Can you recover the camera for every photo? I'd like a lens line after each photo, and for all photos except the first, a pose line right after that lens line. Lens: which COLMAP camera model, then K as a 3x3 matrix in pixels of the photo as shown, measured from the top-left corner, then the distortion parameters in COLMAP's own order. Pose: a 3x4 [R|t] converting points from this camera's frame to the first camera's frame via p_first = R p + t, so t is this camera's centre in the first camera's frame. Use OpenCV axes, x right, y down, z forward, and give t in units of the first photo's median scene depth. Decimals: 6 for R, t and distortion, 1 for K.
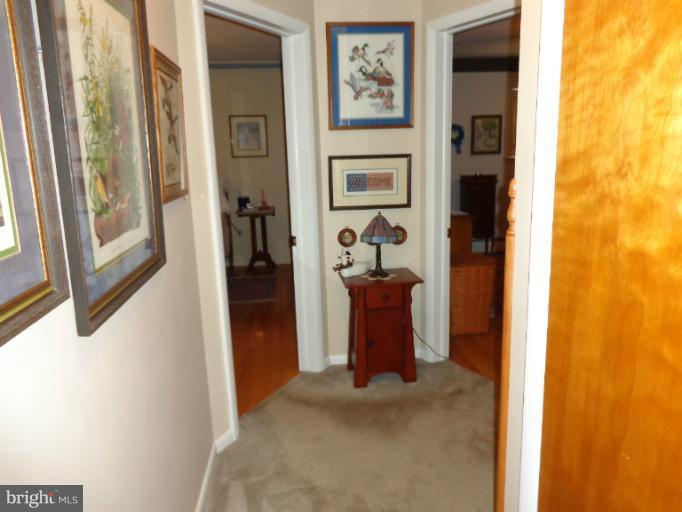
lens RADIAL K [[506.5, 0, 339.8], [0, 506.5, 254.9], [0, 0, 1]] dist [-0.000785, -0.006157]
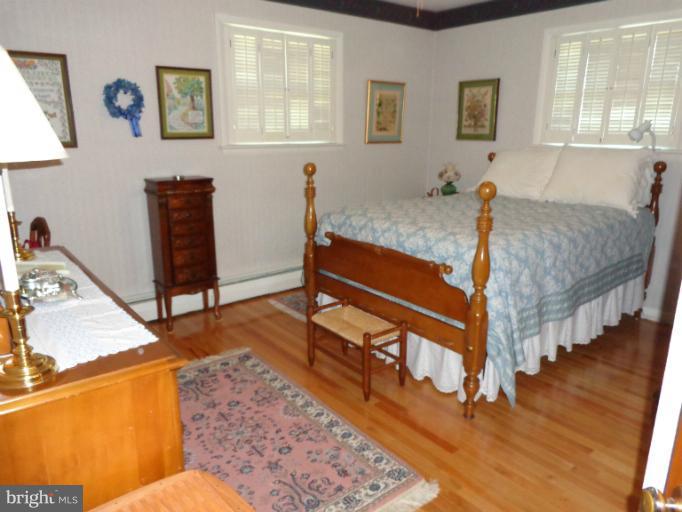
lens RADIAL K [[506.5, 0, 341.4], [0, 506.5, 257.2], [0, 0, 1]] dist [-0.000785, -0.006157]
pose [[0.847998, -0.103999, 0.519696, 0.128692], [0.077617, 0.994356, 0.072336, -0.097647], [-0.524285, -0.021004, 0.851284, 0.437822]]
